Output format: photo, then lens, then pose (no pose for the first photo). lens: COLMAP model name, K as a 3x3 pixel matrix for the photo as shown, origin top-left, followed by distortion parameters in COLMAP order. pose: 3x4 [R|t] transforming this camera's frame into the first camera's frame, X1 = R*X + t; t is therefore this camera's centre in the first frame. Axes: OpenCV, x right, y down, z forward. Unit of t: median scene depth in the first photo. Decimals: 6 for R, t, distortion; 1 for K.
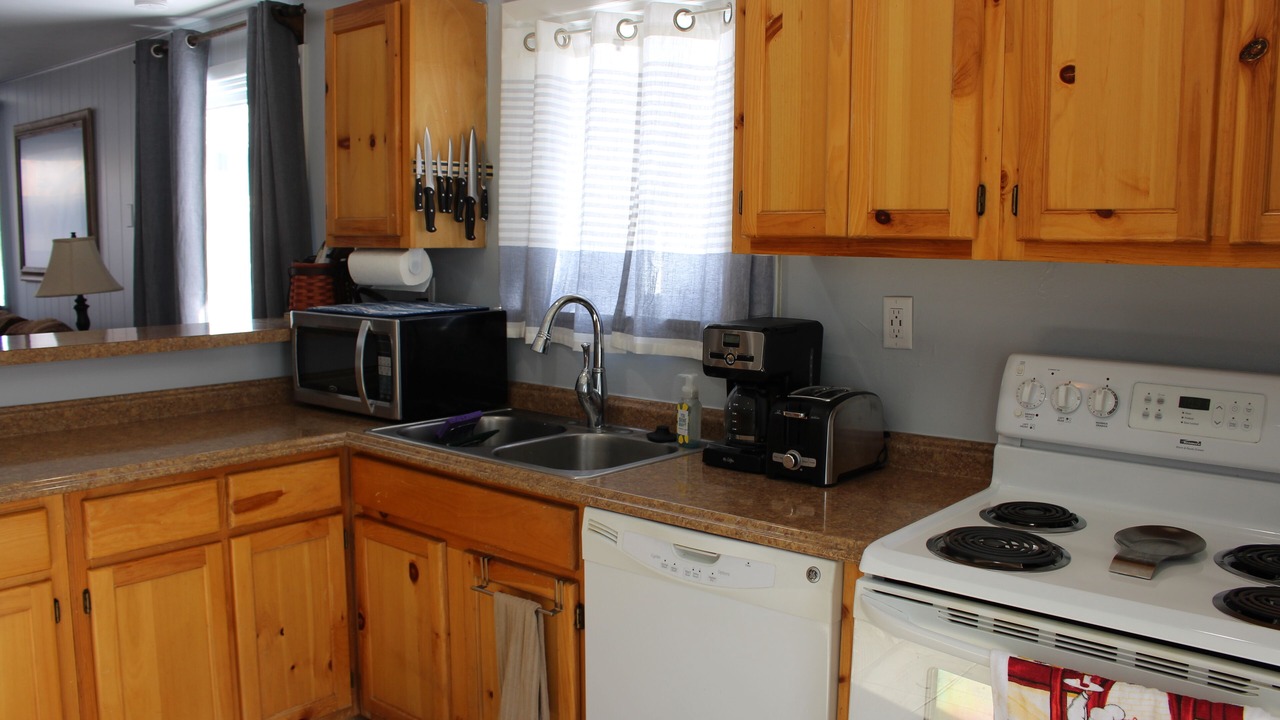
lens RADIAL K [[1062.1, 0, 640.0], [0, 1062.1, 360.0], [0, 0, 1]] dist [0.003732, 0.002688]
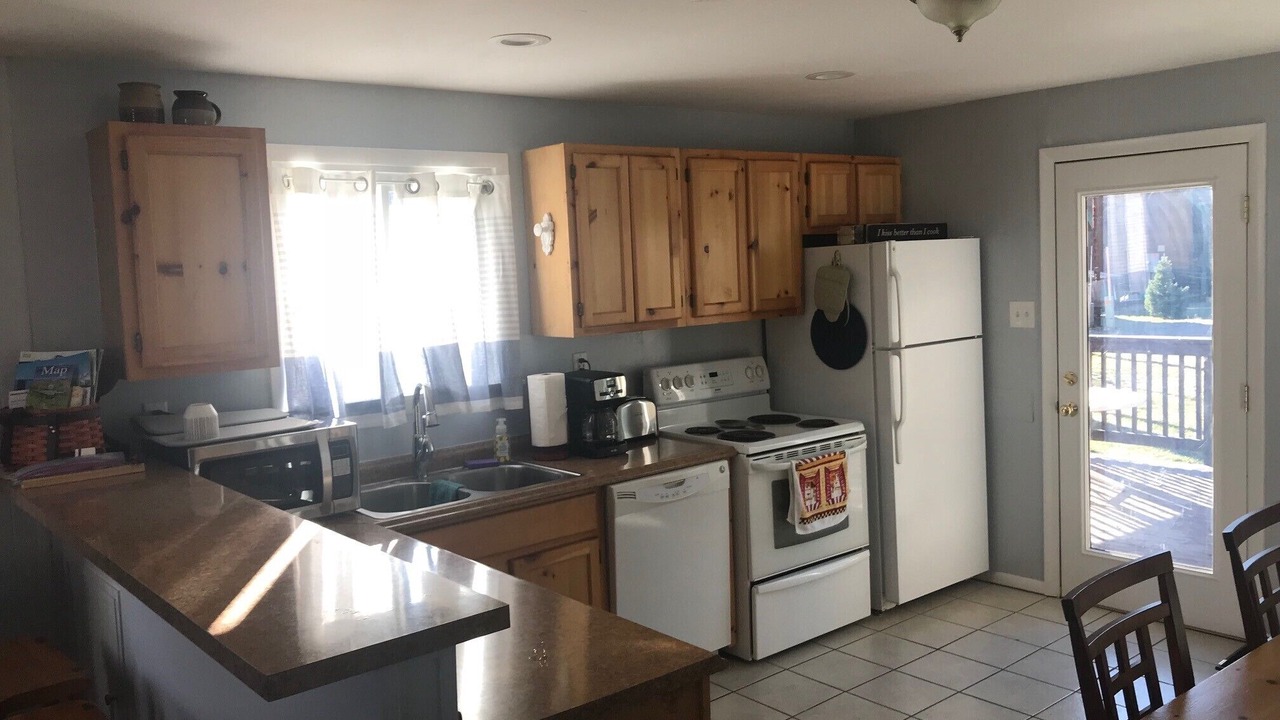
lens RADIAL K [[1062.1, 0, 640.0], [0, 1062.1, 360.0], [0, 0, 1]] dist [0.003732, 0.002688]
pose [[0.175803, -0.118059, 0.977321, -1.753068], [0.160012, 0.983007, 0.089963, -0.220847], [-0.971334, 0.140567, 0.191706, 0.598784]]
